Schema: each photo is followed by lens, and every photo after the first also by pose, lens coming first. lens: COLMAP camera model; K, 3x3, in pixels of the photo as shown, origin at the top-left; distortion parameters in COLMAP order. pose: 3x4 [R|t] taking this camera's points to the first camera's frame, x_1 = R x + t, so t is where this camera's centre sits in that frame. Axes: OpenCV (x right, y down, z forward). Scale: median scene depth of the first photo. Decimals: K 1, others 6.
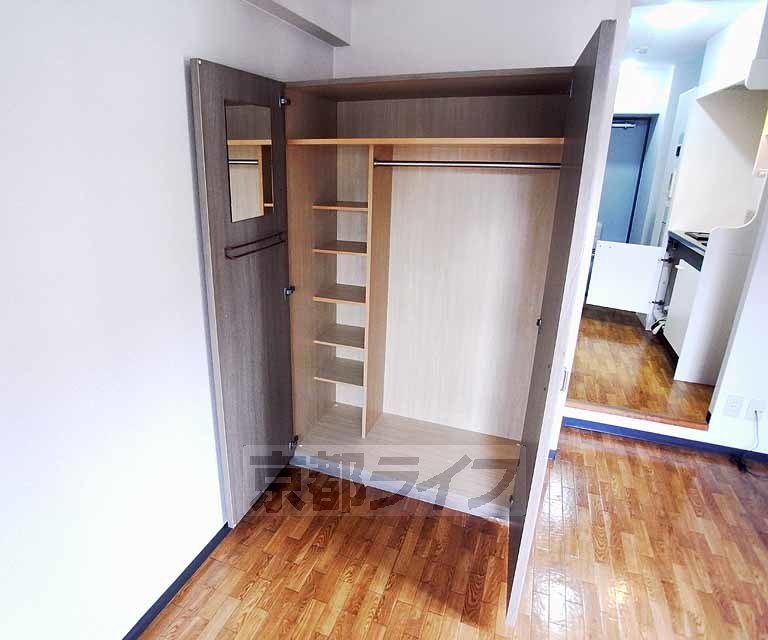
lens RADIAL K [[478.9, 0, 367.2], [0, 478.9, 317.3], [0, 0, 1]] dist [-0.034961, 0.000806]
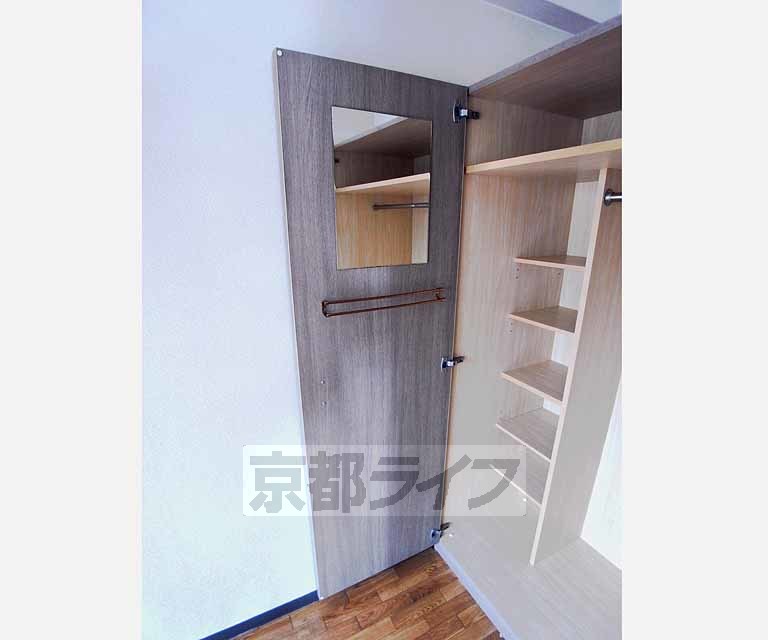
lens RADIAL K [[358.8, 0, 385.0], [0, 358.8, 334.8], [0, 0, 1]] dist [-0.050492, -0.000180]
pose [[0.734518, 0.194619, -0.650082, 0.145492], [-0.205439, 0.976810, 0.060311, -0.122319], [0.646744, 0.089253, 0.757467, 0.516719]]
